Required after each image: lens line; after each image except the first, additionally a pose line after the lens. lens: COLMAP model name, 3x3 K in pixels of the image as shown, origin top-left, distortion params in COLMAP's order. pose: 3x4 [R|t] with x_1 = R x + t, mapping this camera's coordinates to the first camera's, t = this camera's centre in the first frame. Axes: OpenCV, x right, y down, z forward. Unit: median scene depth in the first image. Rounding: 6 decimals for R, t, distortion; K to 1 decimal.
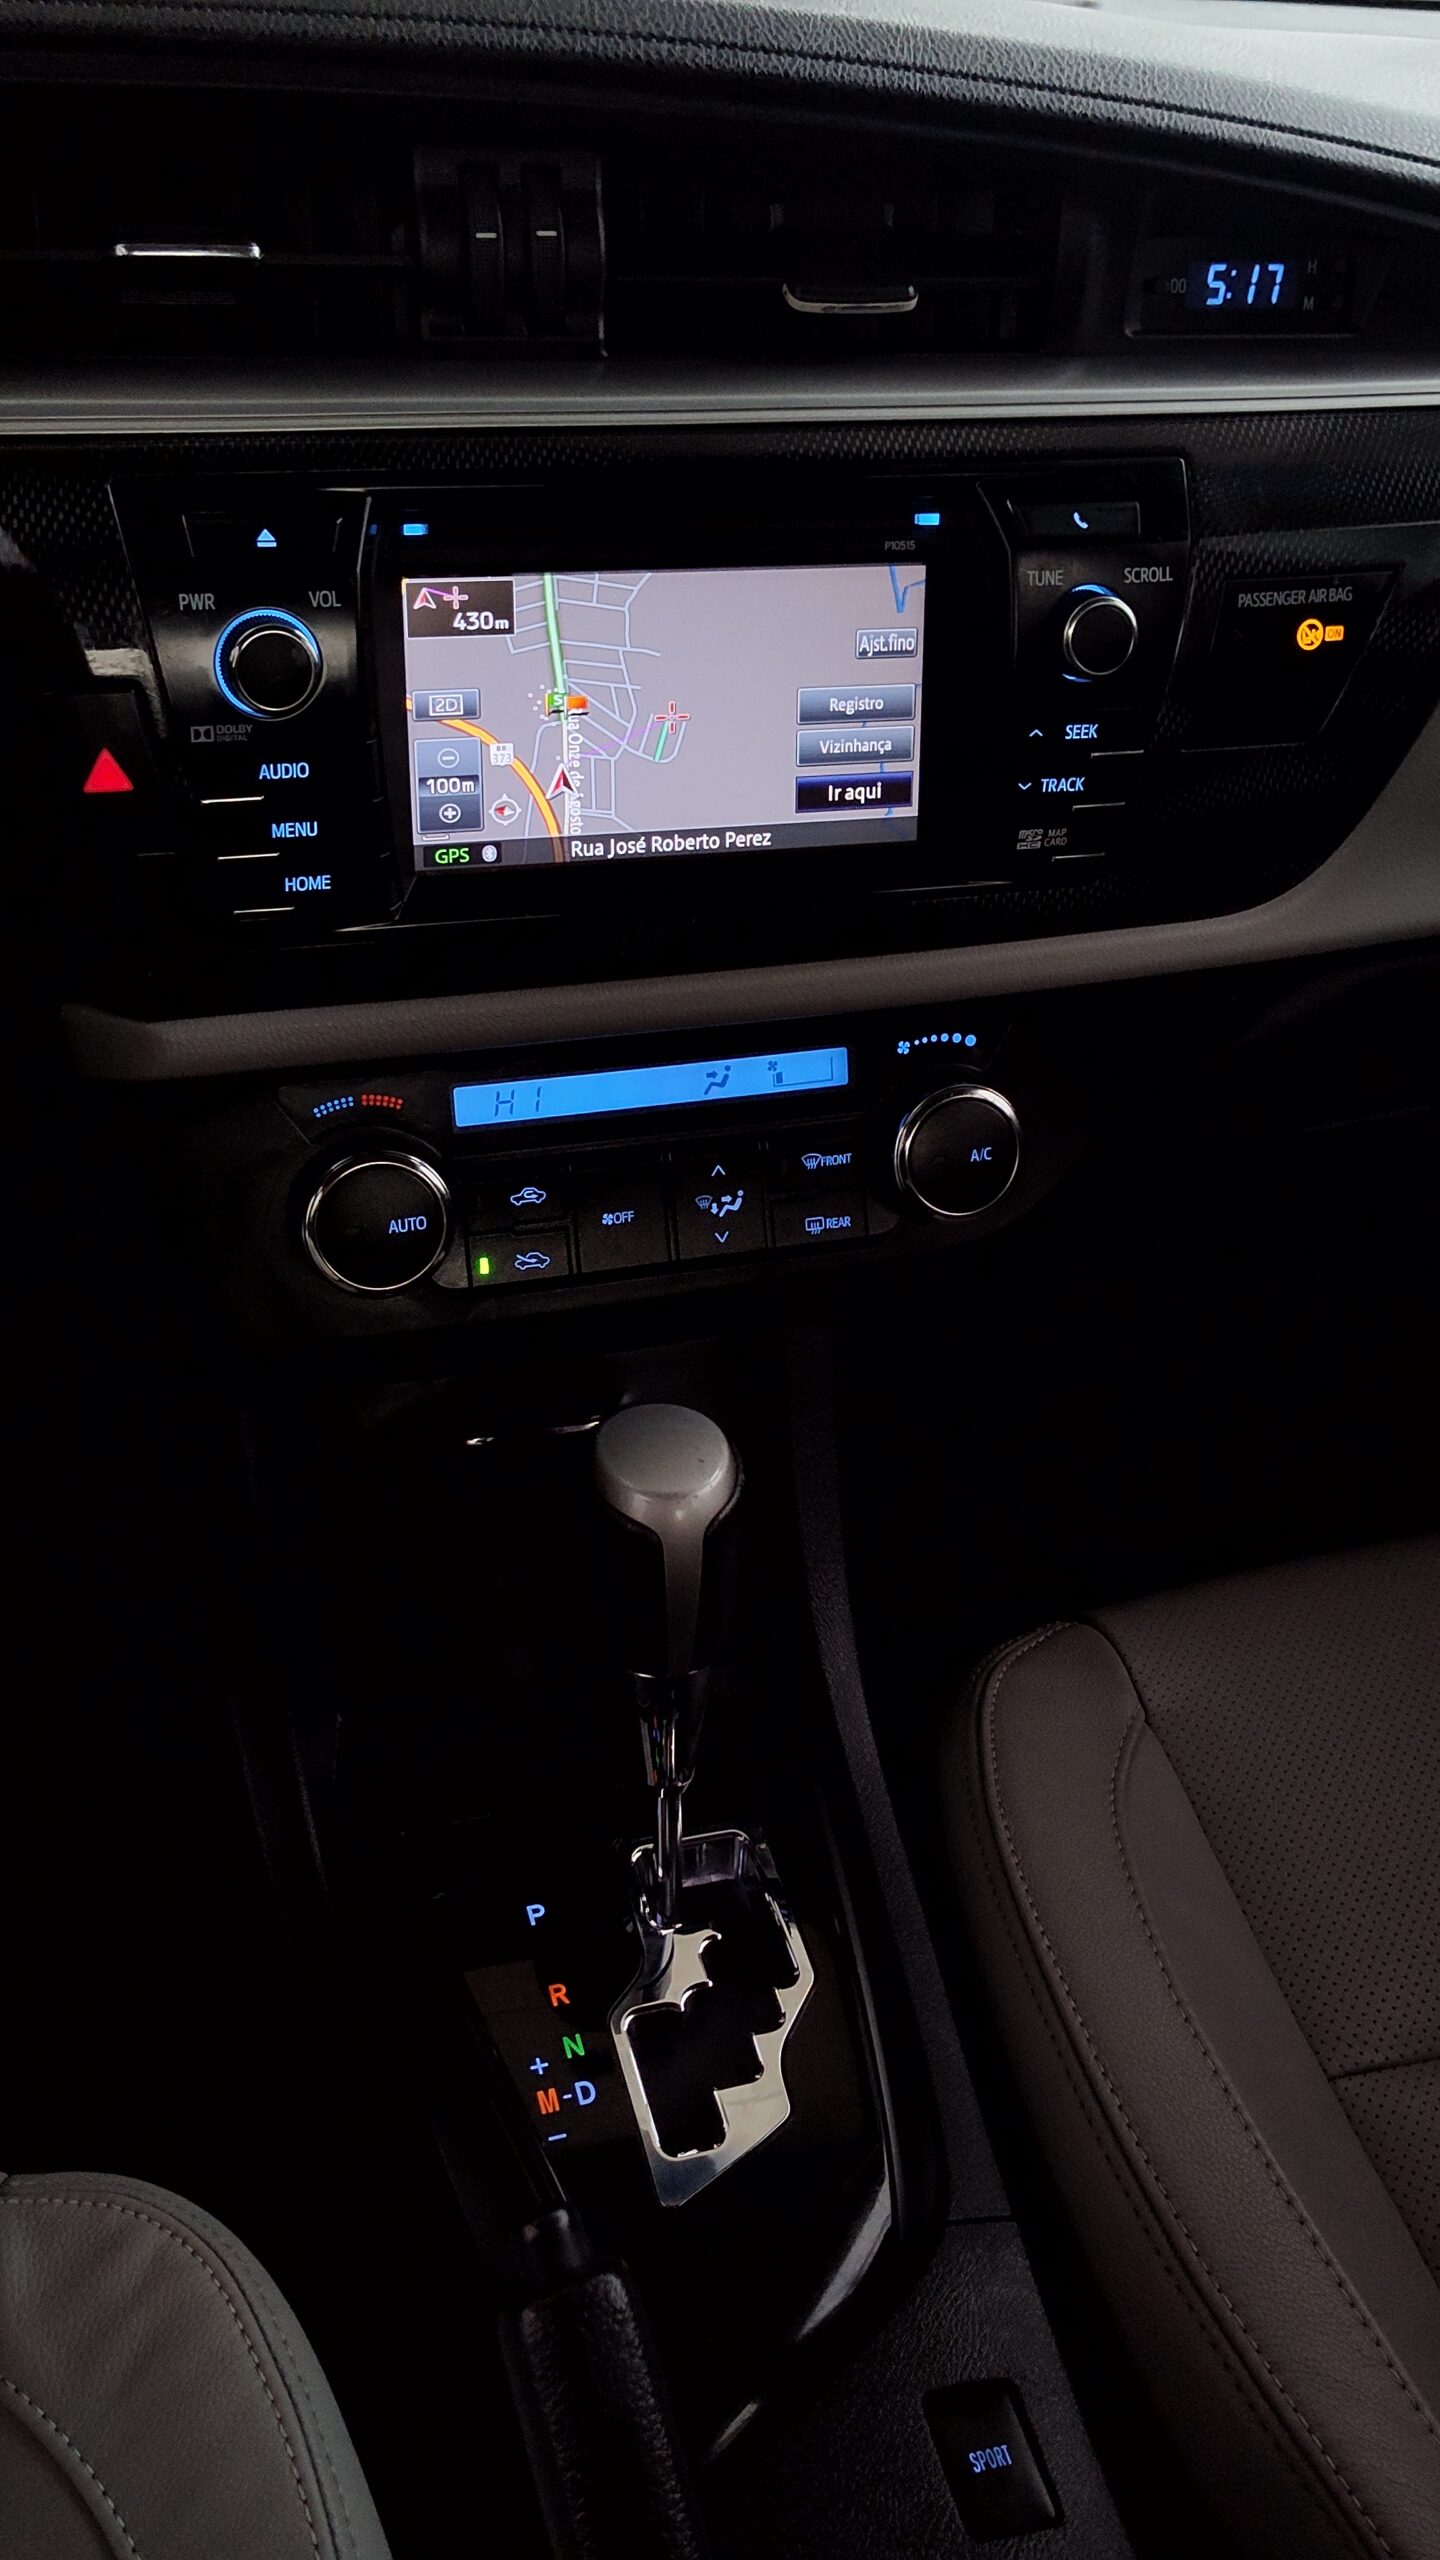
lens RADIAL K [[2422.2, 0, 716.0], [0, 2422.2, 1263.9], [0, 0, 1]] dist [-0.075971, 0.330714]
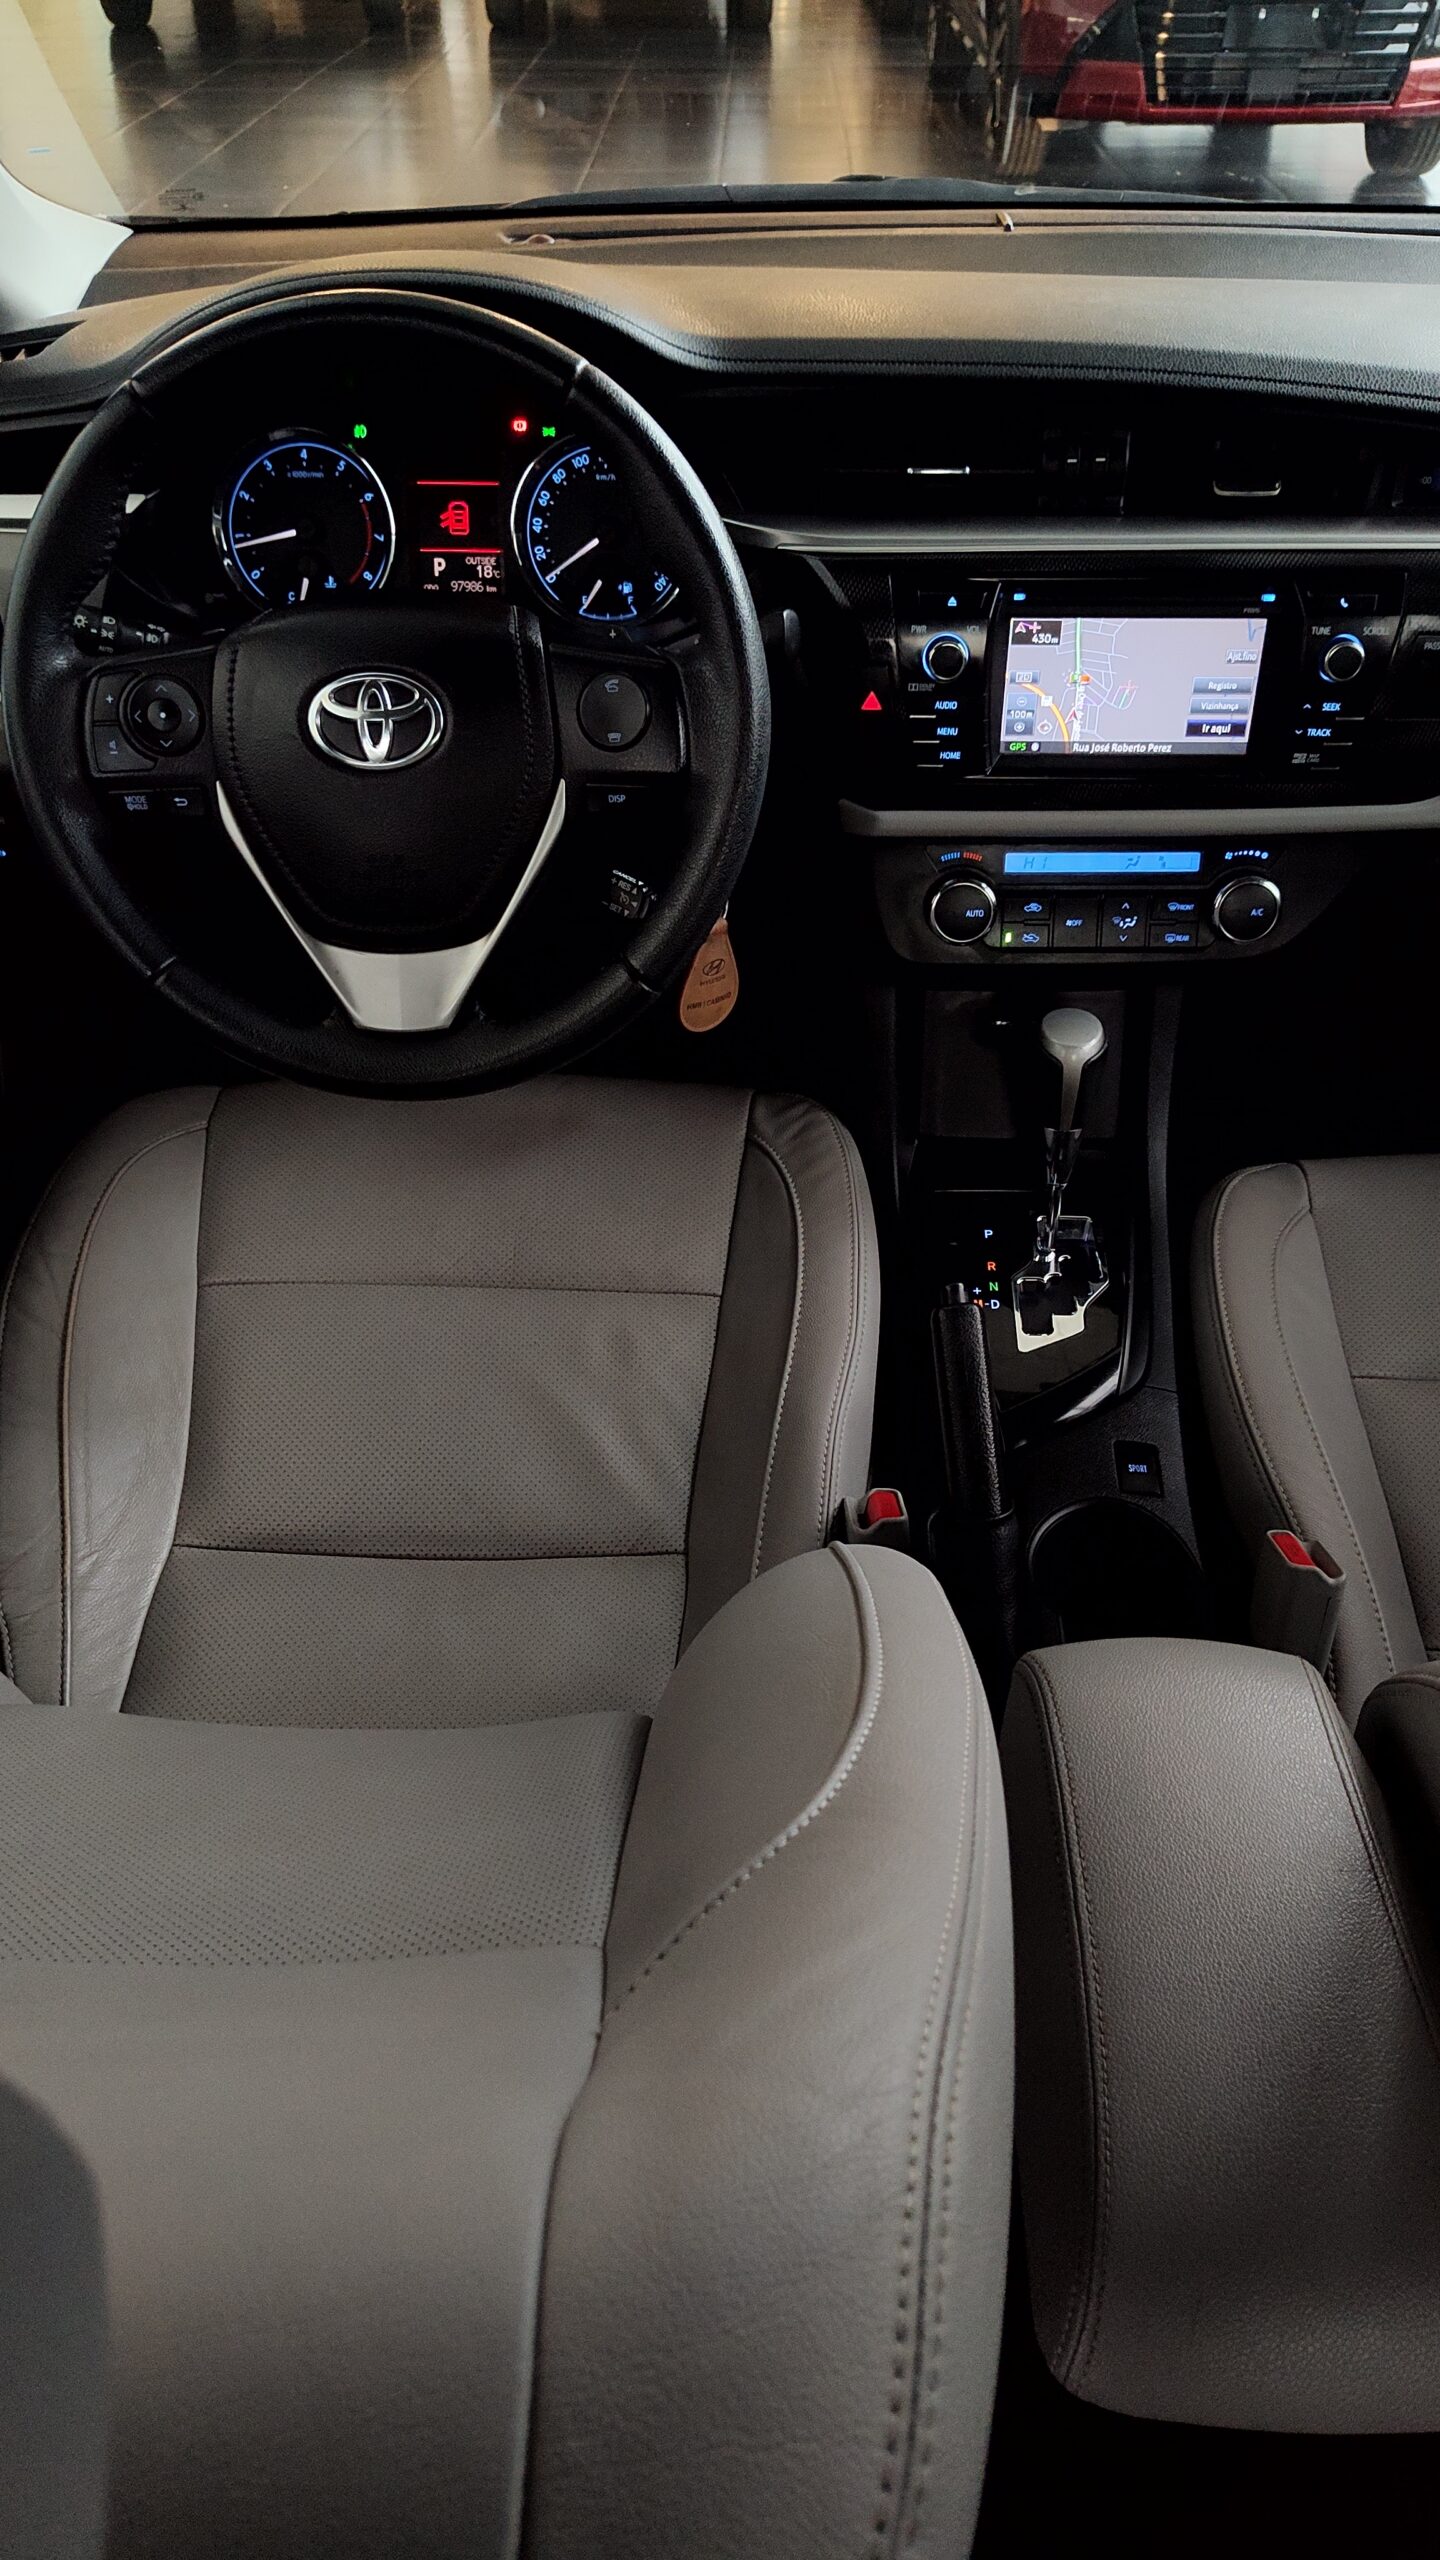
lens RADIAL K [[1755.3, 0, 713.8], [0, 1755.3, 1256.1], [0, 0, 1]] dist [0.059321, -0.061943]
pose [[0.944054, 0.165311, -0.285366, 0.161294], [-0.120220, 0.978259, 0.168985, 0.046601], [0.307097, -0.125224, 0.943404, -0.650276]]
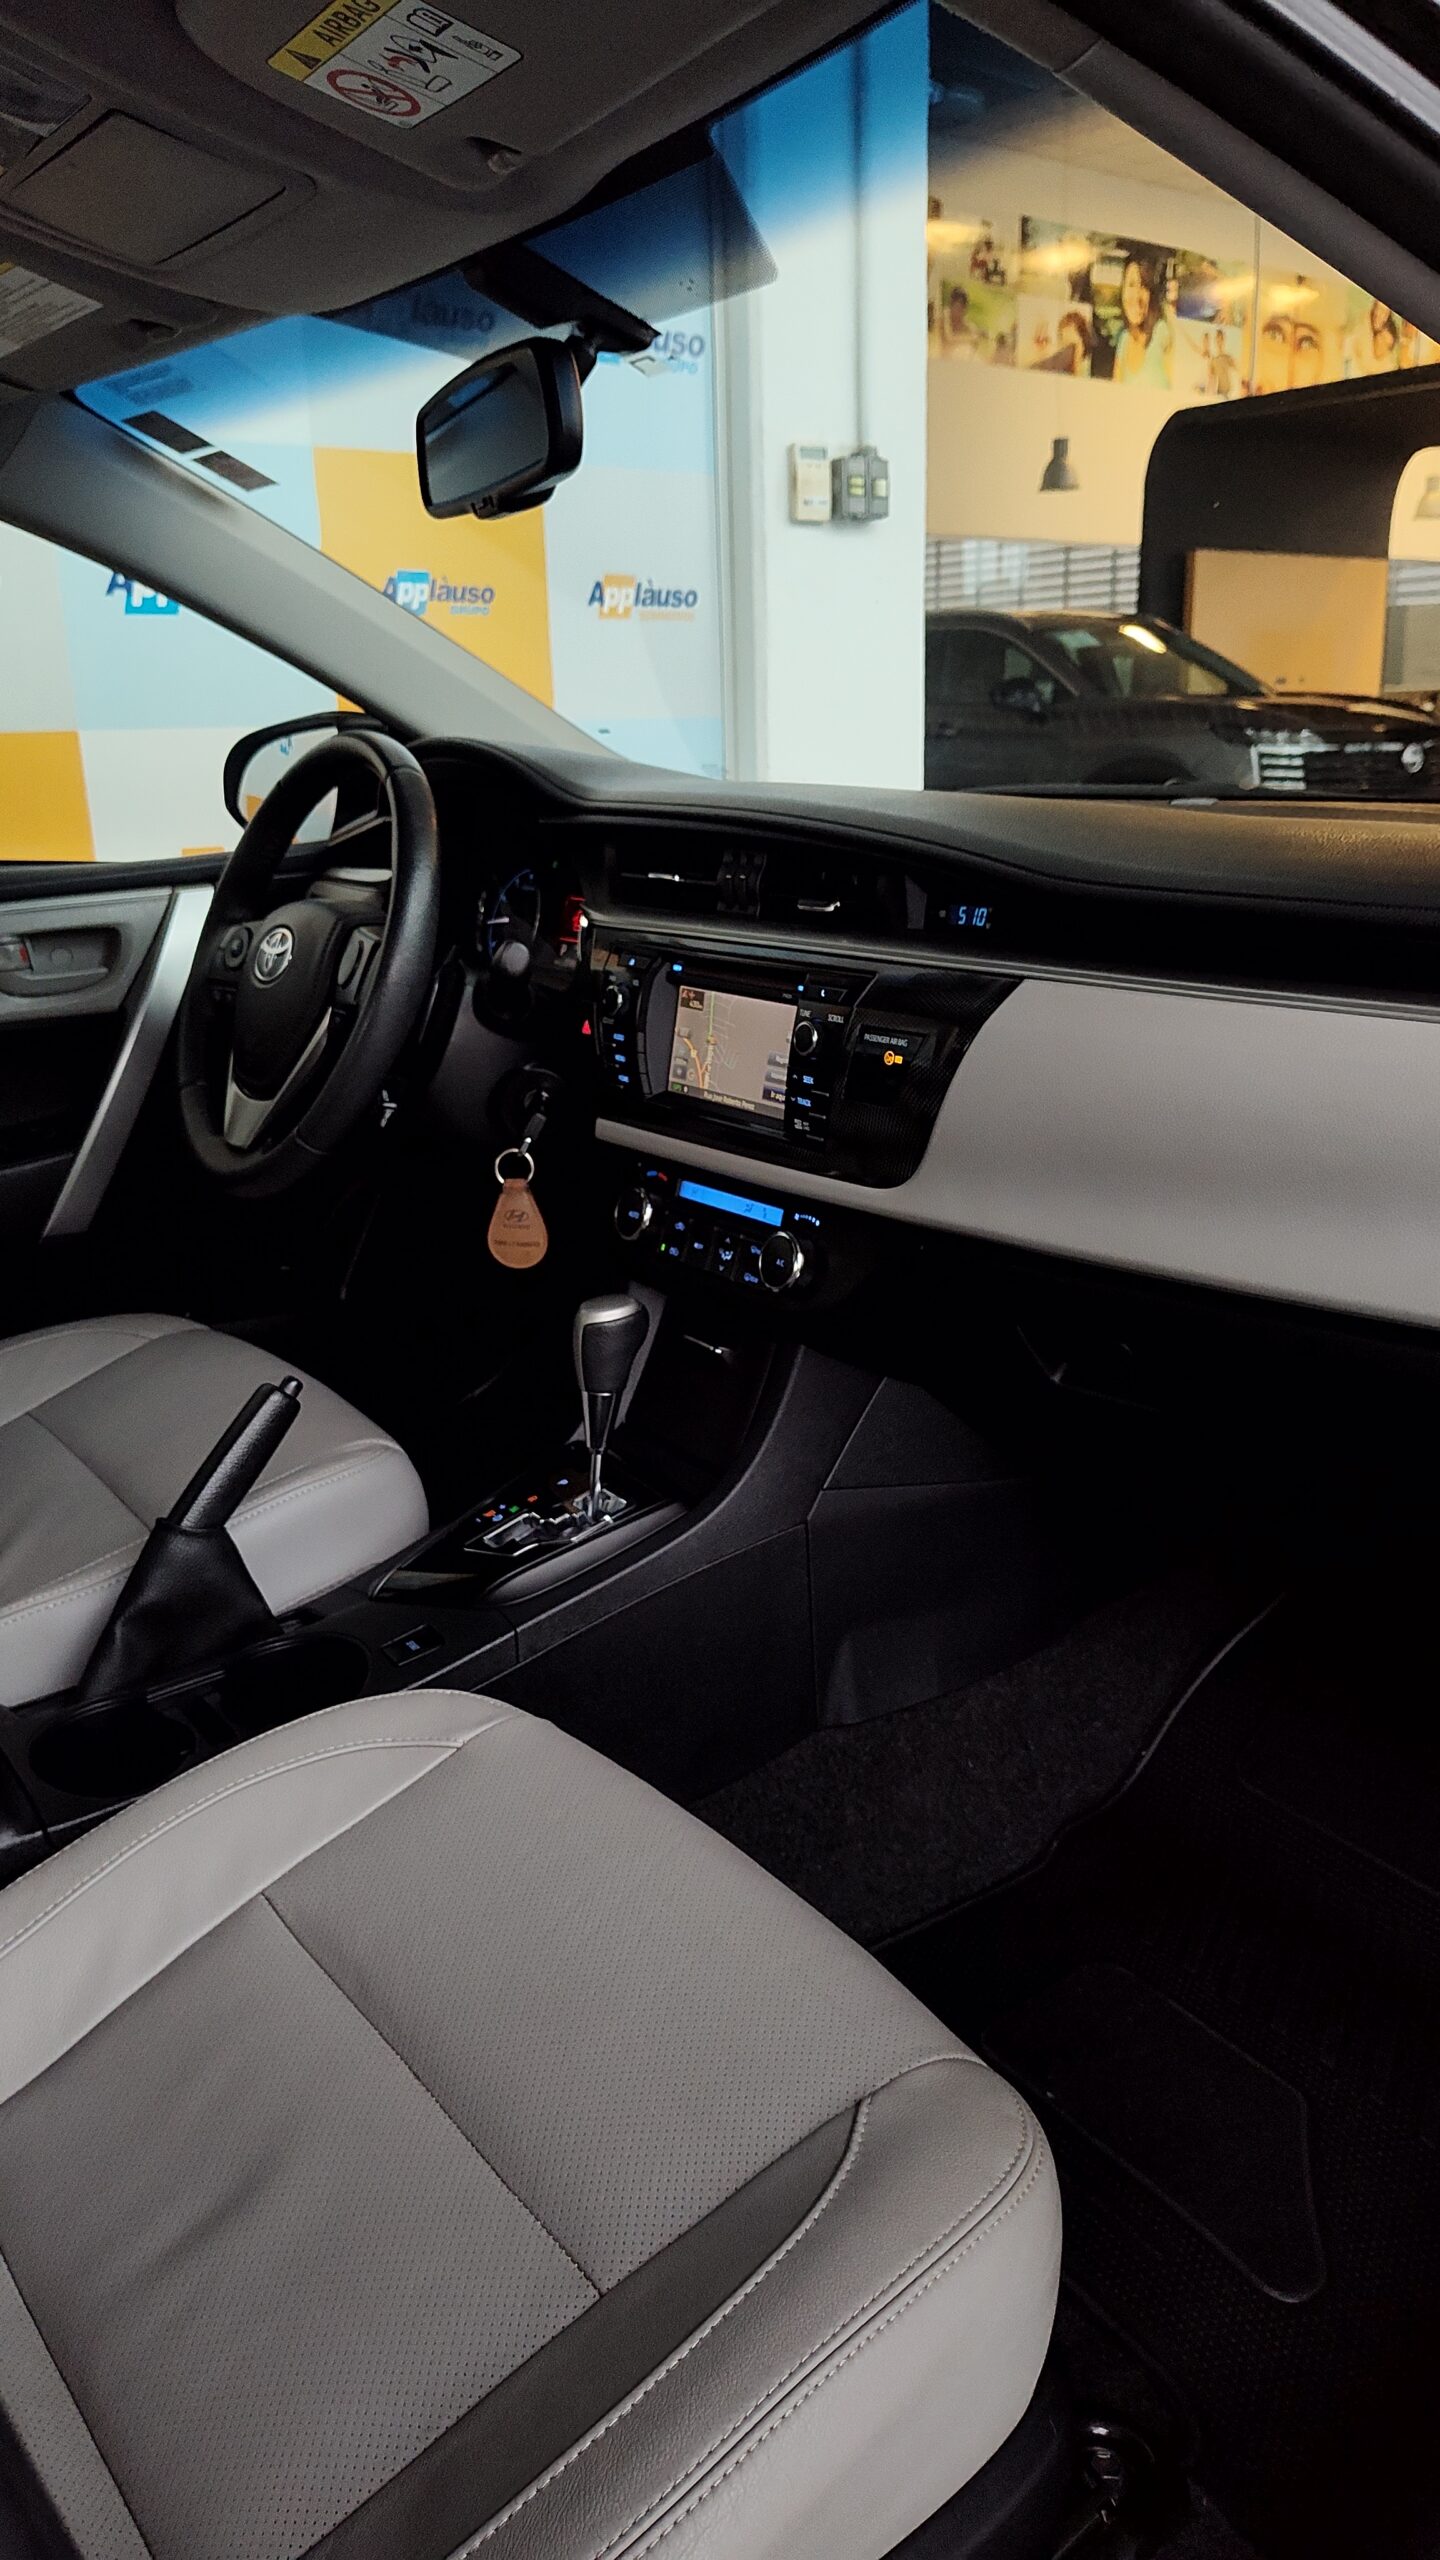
lens RADIAL K [[1731.2, 0, 715.2], [0, 1731.2, 1251.4], [0, 0, 1]] dist [0.071637, -0.086245]
pose [[0.340047, 0.214434, -0.915634, 1.675874], [-0.451191, 0.891475, 0.041213, -0.099914], [0.825103, 0.399112, 0.399894, 0.317128]]
